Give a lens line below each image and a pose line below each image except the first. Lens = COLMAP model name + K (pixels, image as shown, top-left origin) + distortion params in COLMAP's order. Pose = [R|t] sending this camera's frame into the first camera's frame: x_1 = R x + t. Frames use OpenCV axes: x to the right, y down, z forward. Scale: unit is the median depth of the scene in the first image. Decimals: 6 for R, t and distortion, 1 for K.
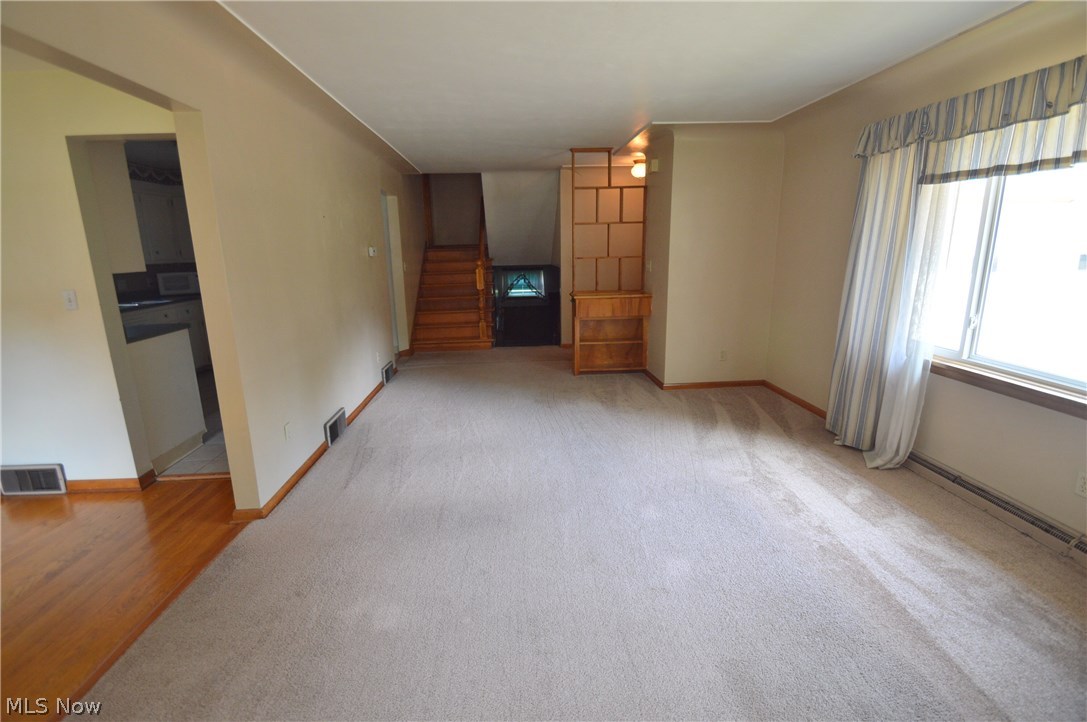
lens RADIAL K [[490.6, 0, 543.4], [0, 490.6, 358.5], [0, 0, 1]] dist [0.002372, 0.000324]
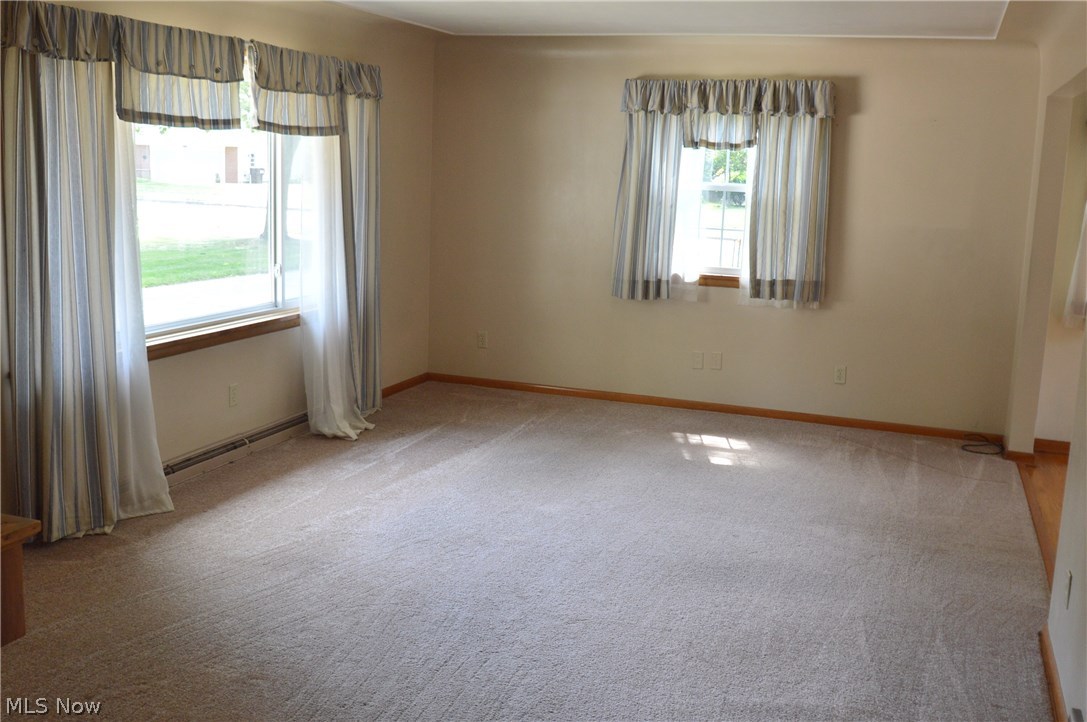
lens RADIAL K [[1110.8, 0, 543.8], [0, 1110.8, 360.9], [0, 0, 1]] dist [-0.046020, 0.000000]
pose [[-0.912389, -0.079810, 0.401467, -0.557507], [0.079491, 0.927587, 0.365053, -0.635067], [-0.401531, 0.364984, -0.839976, 2.518056]]
